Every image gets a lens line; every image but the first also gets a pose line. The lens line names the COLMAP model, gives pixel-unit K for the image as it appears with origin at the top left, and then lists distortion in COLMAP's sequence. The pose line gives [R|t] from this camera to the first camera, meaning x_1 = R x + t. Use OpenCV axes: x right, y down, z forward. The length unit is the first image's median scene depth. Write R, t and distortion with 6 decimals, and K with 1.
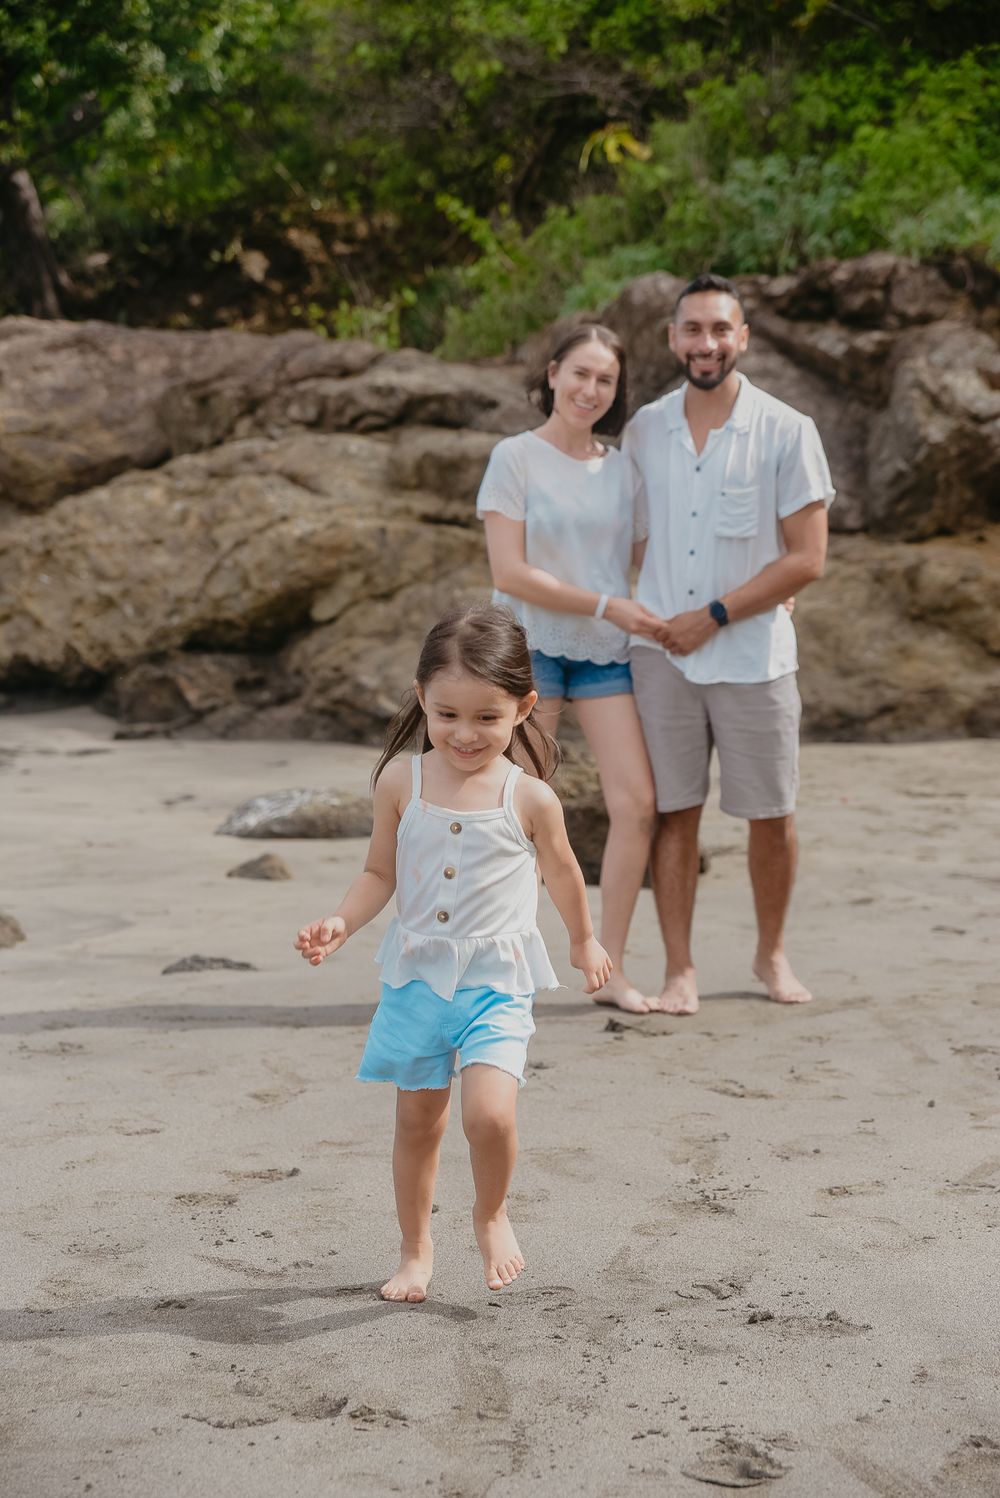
lens RADIAL K [[2138.7, 0, 469.7], [0, 2138.7, 744.0], [0, 0, 1]] dist [0.079894, -0.081060]
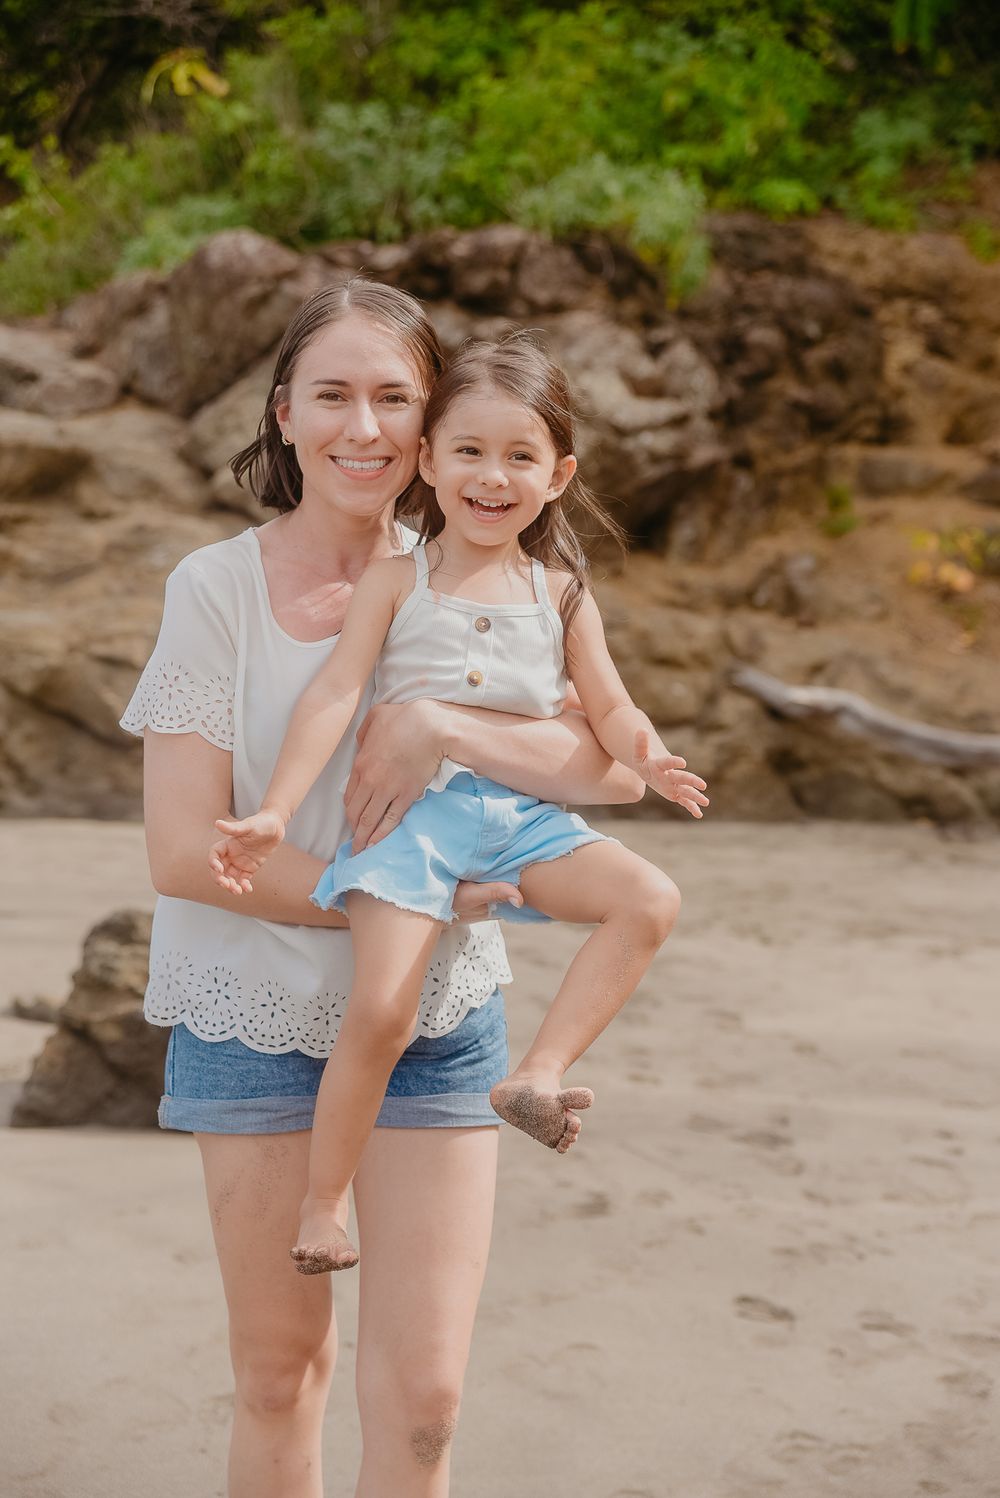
lens RADIAL K [[2138.7, 0, 469.7], [0, 2138.7, 744.0], [0, 0, 1]] dist [0.079894, -0.081060]
pose [[0.976871, 0.016507, 0.213192, 0.000913], [-0.019789, 0.999716, 0.013269, -0.031605], [-0.212913, -0.017181, 0.976920, 0.154871]]
